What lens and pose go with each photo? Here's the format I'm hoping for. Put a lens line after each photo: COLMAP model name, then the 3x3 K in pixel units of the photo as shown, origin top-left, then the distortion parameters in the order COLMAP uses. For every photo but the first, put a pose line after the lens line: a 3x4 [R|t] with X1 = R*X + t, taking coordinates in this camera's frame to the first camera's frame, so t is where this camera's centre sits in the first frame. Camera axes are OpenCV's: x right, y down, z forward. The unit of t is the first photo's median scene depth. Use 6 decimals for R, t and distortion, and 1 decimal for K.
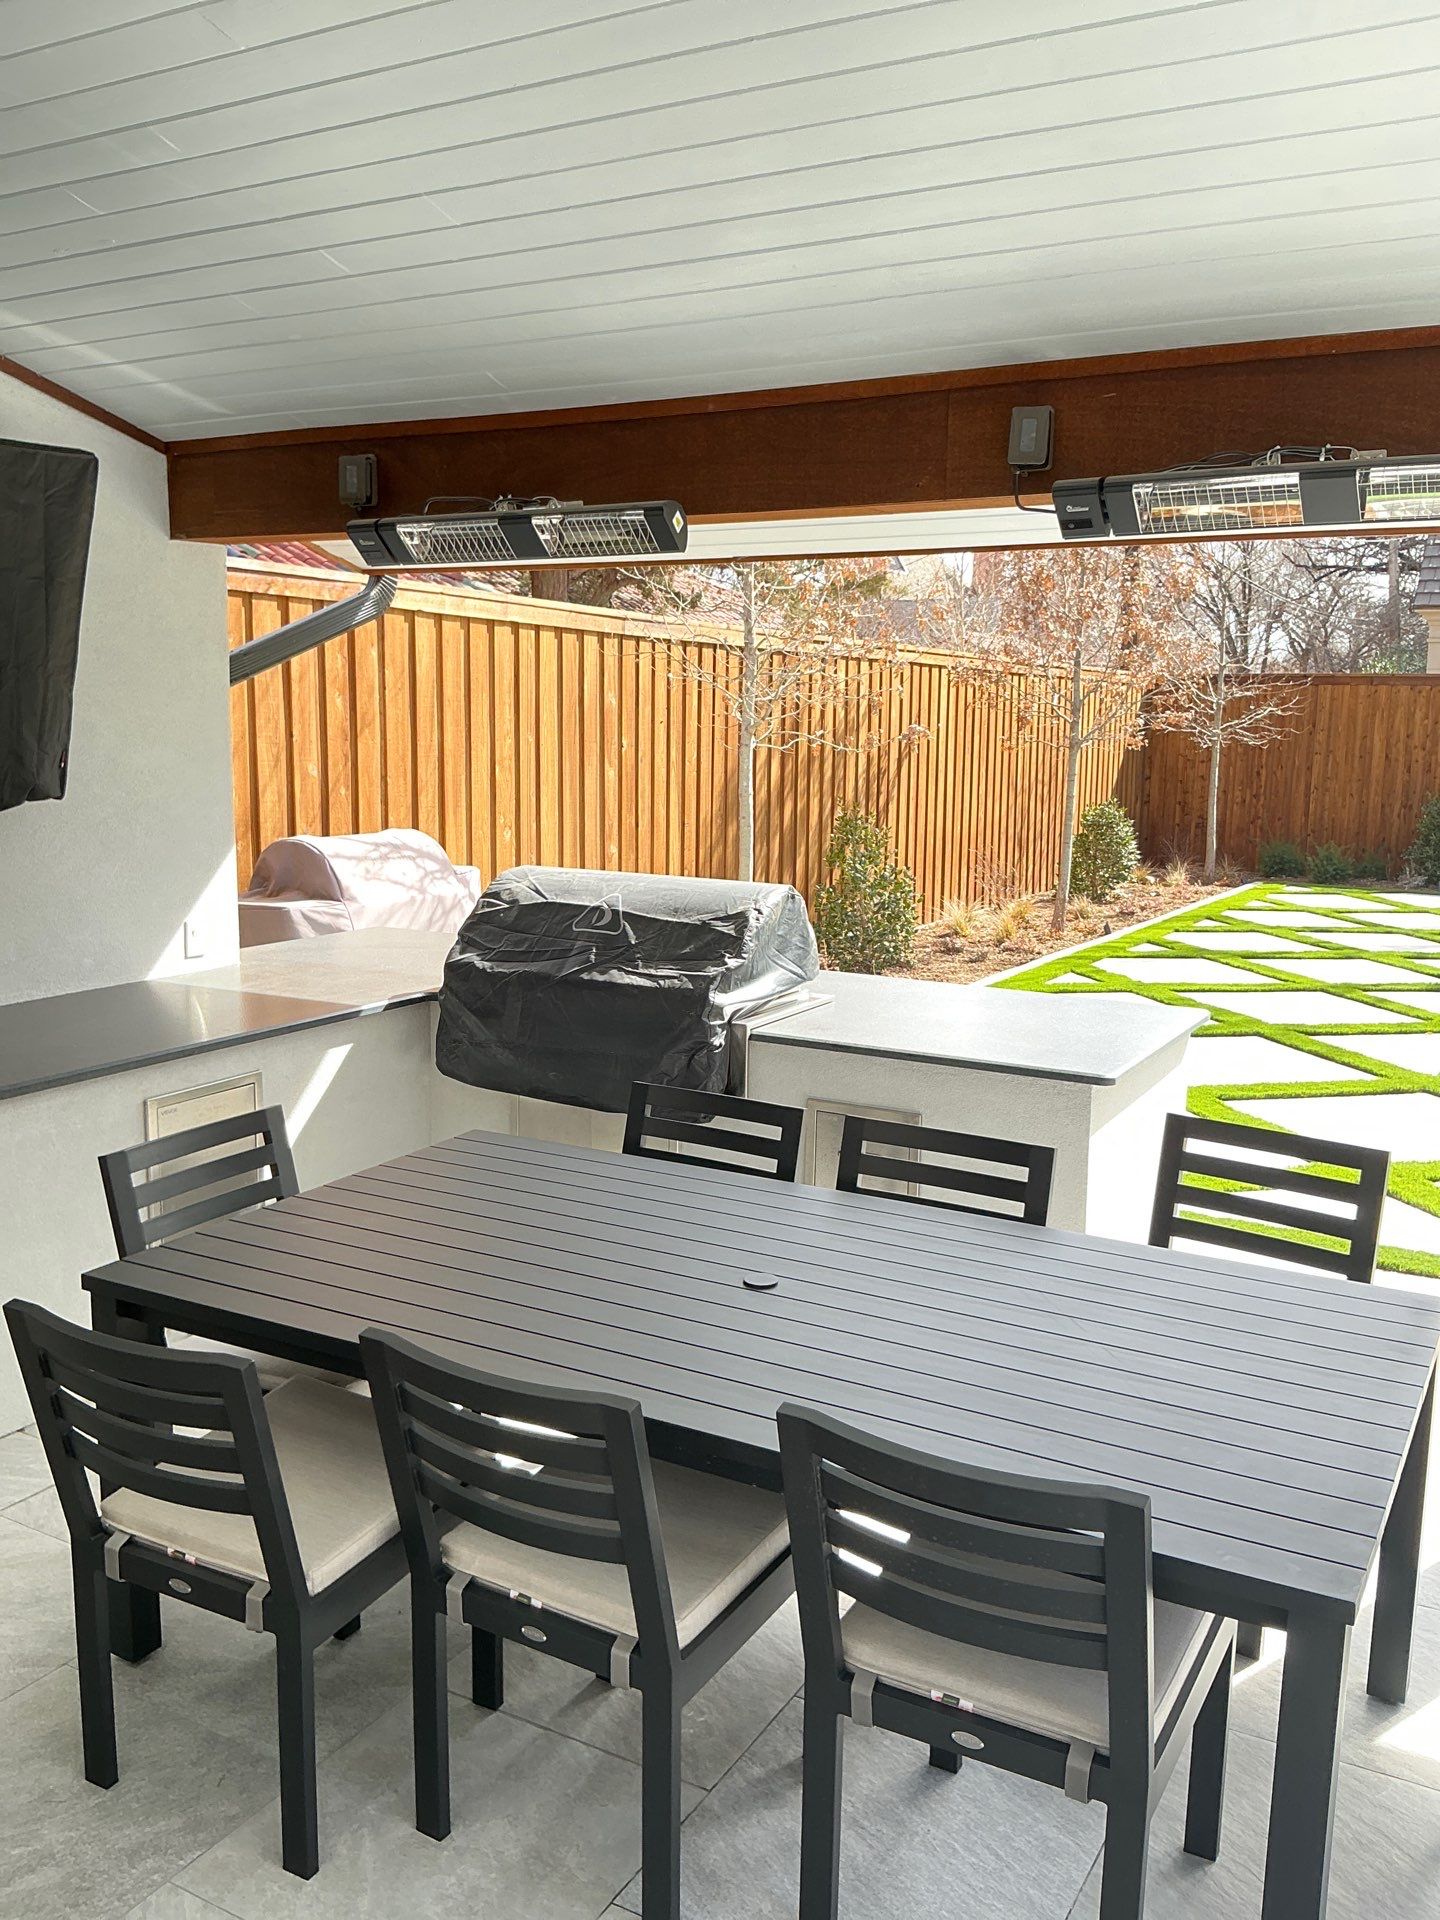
lens RADIAL K [[1604.2, 0, 726.4], [0, 1604.2, 953.1], [0, 0, 1]] dist [0.143646, -0.325226]
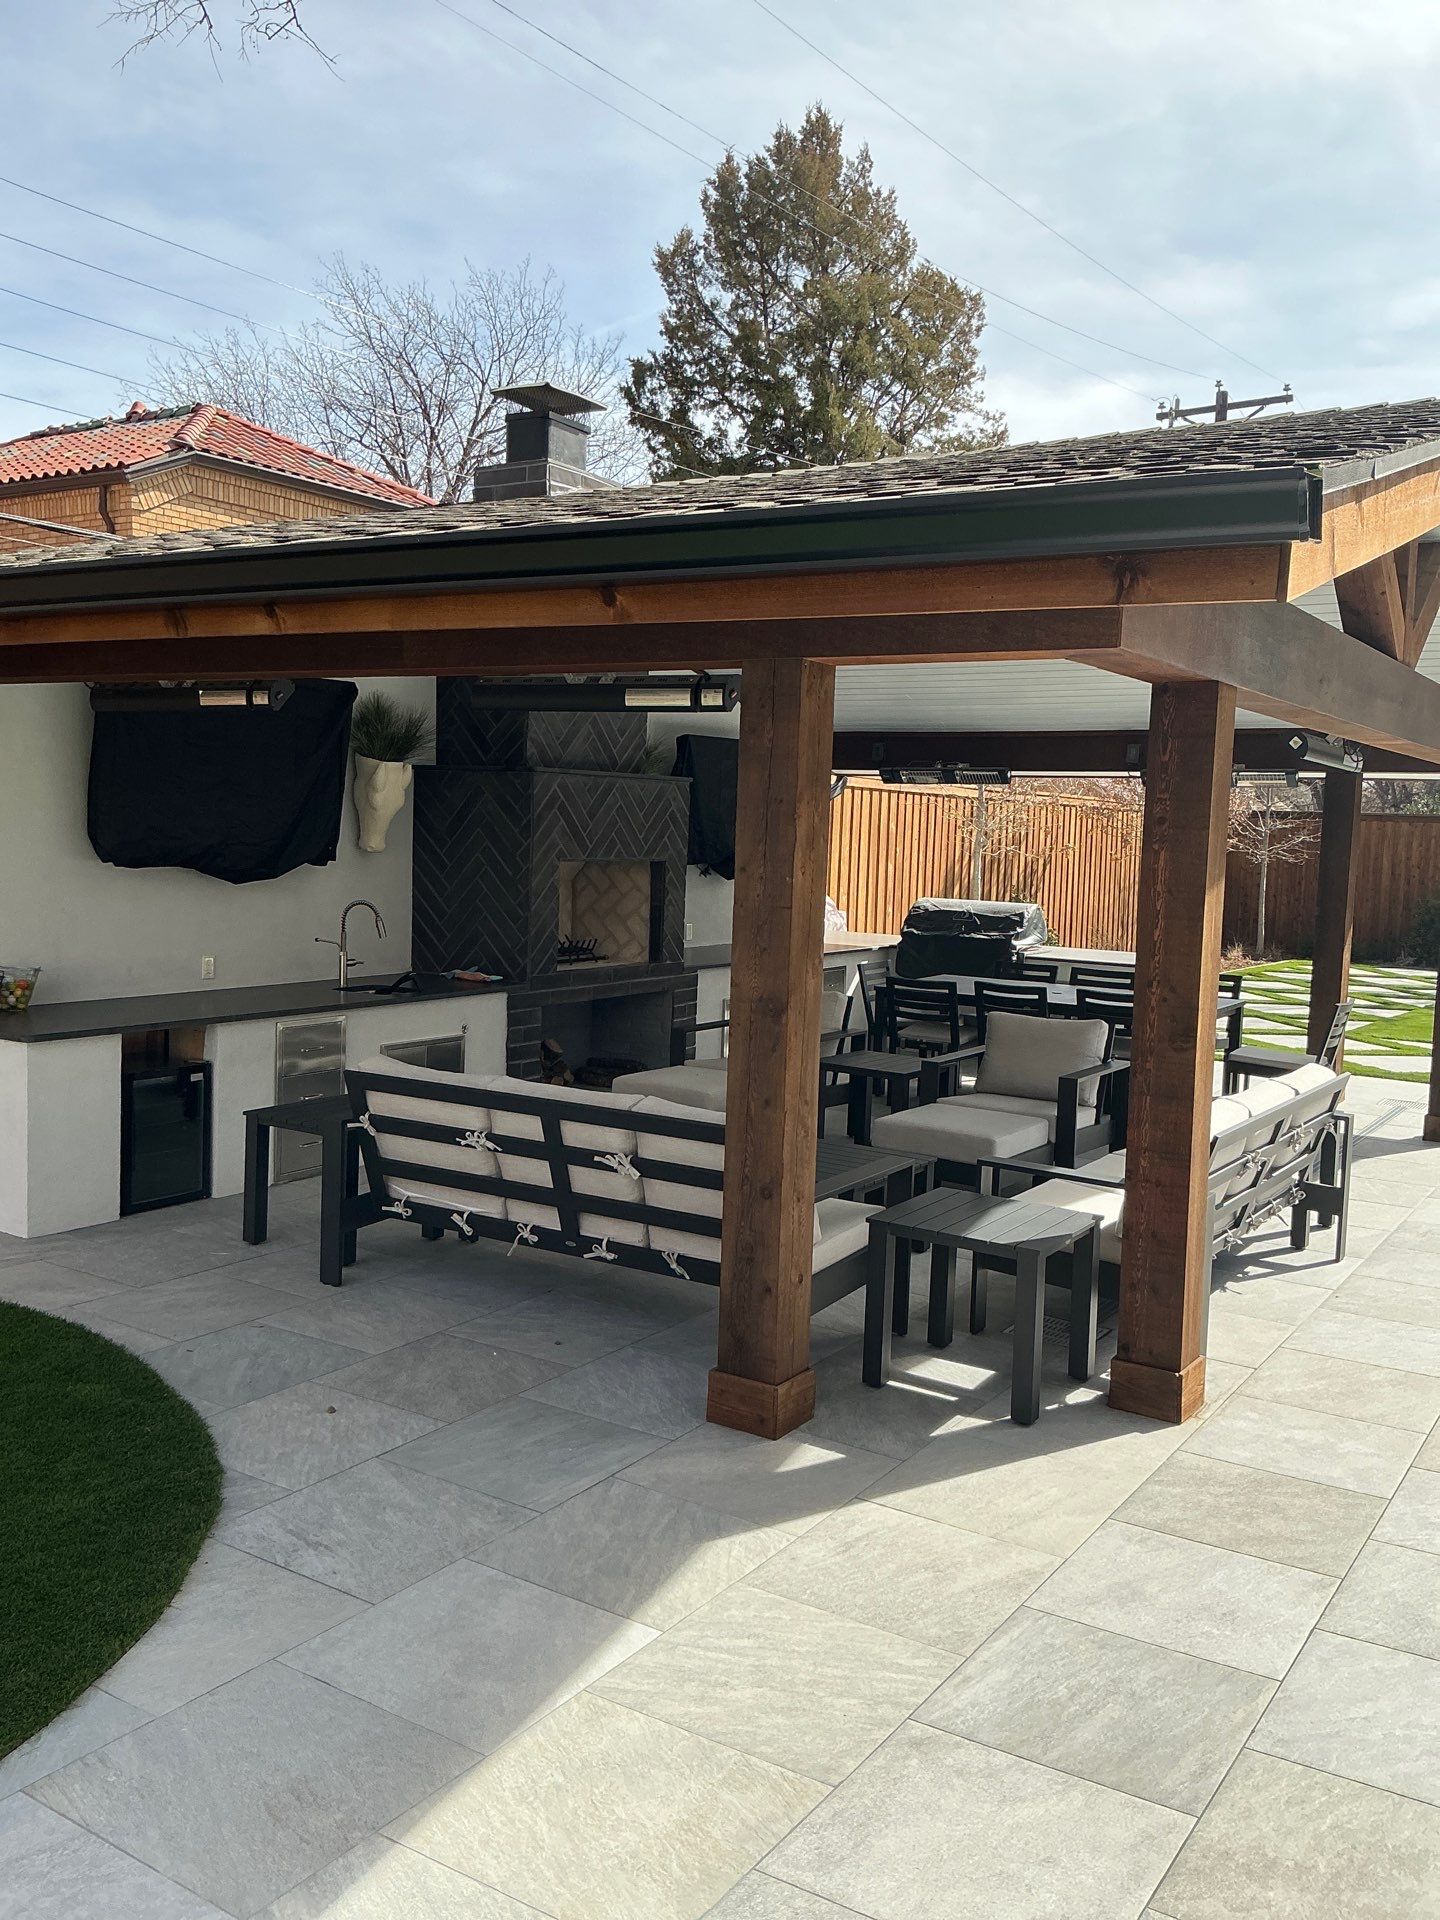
lens RADIAL K [[1604.2, 0, 726.4], [0, 1604.2, 953.1], [0, 0, 1]] dist [0.143646, -0.325226]
pose [[0.998129, 0.023227, -0.056558, -0.103335], [-0.027048, 0.997336, -0.067748, 0.074616], [0.054834, 0.069151, 0.996098, -0.534207]]
